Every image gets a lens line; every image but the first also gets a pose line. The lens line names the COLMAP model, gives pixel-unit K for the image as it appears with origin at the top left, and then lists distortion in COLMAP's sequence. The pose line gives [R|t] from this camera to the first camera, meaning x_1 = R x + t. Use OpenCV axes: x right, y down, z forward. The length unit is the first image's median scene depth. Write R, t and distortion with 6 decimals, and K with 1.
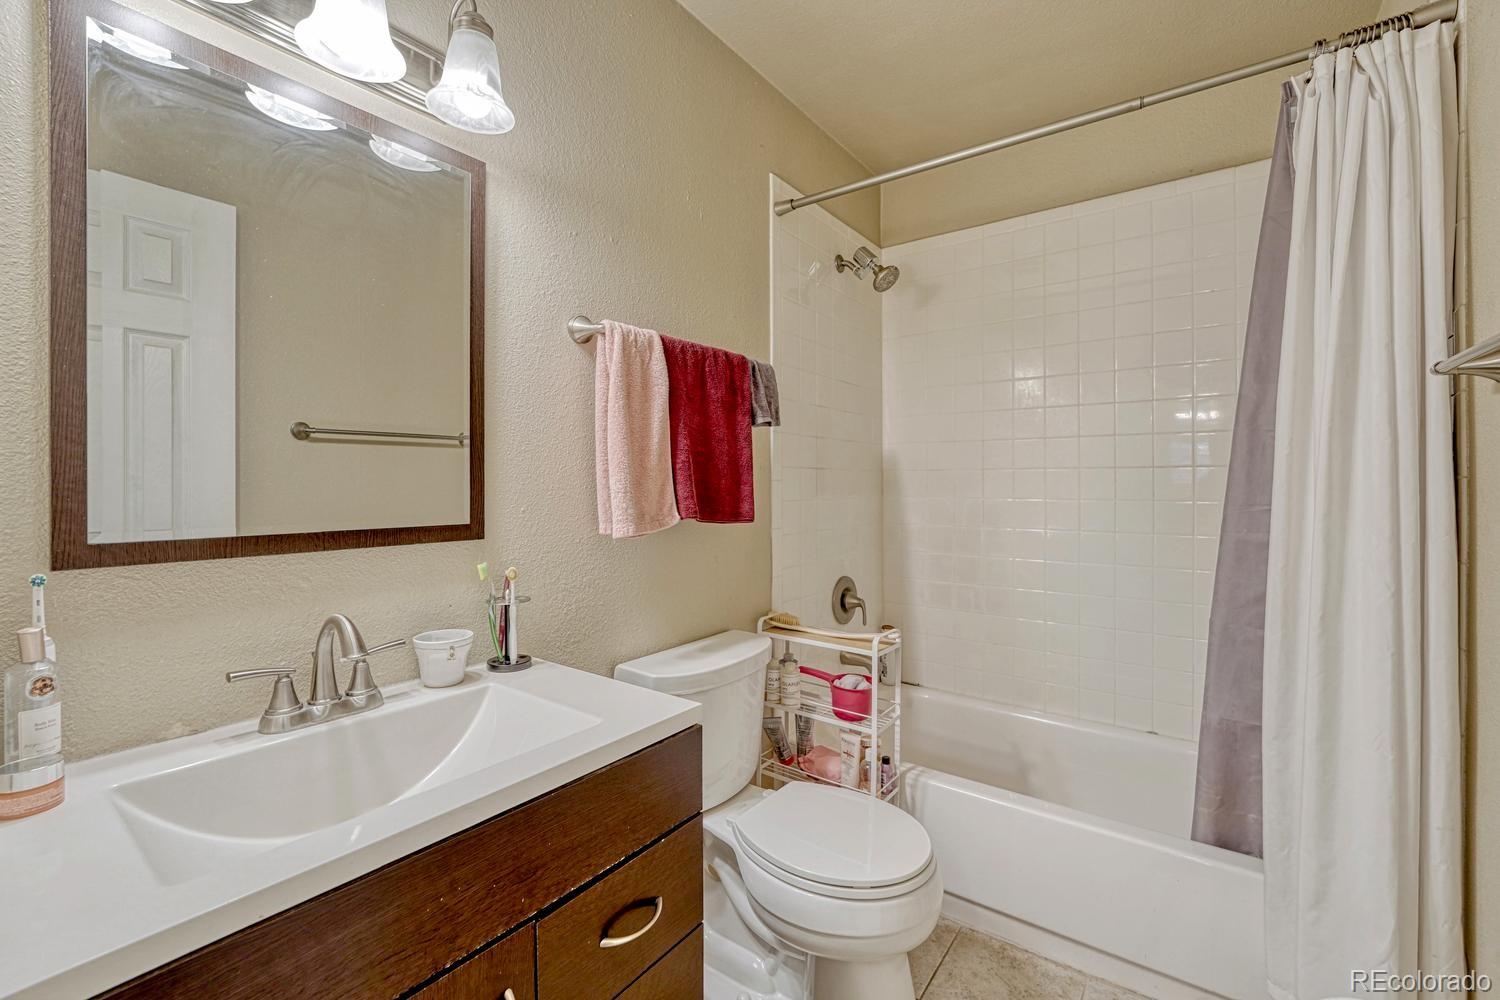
lens RADIAL K [[635.2, 0, 742.8], [0, 635.2, 485.4], [0, 0, 1]] dist [-0.001891, -0.000166]
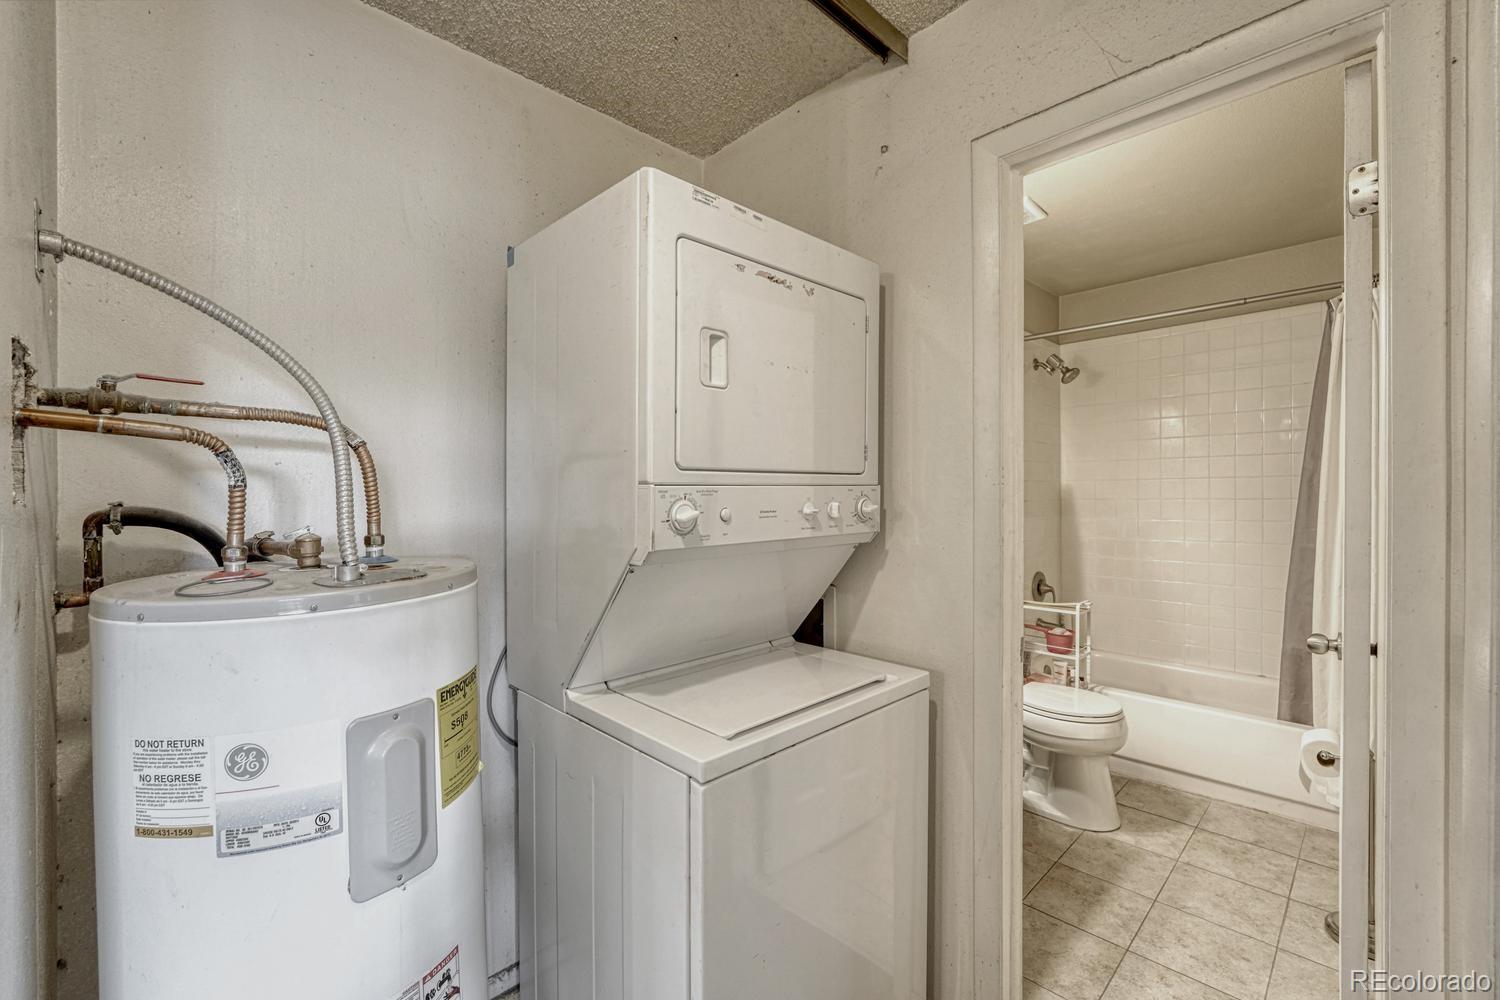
lens RADIAL K [[631.2, 0, 752.8], [0, 631.2, 497.8], [0, 0, 1]] dist [-0.002631, -0.000026]
pose [[0.987464, -0.005108, -0.157763, -0.376522], [0.005726, 0.999978, 0.003463, -0.056069], [0.157742, -0.004323, 0.987471, -0.798312]]
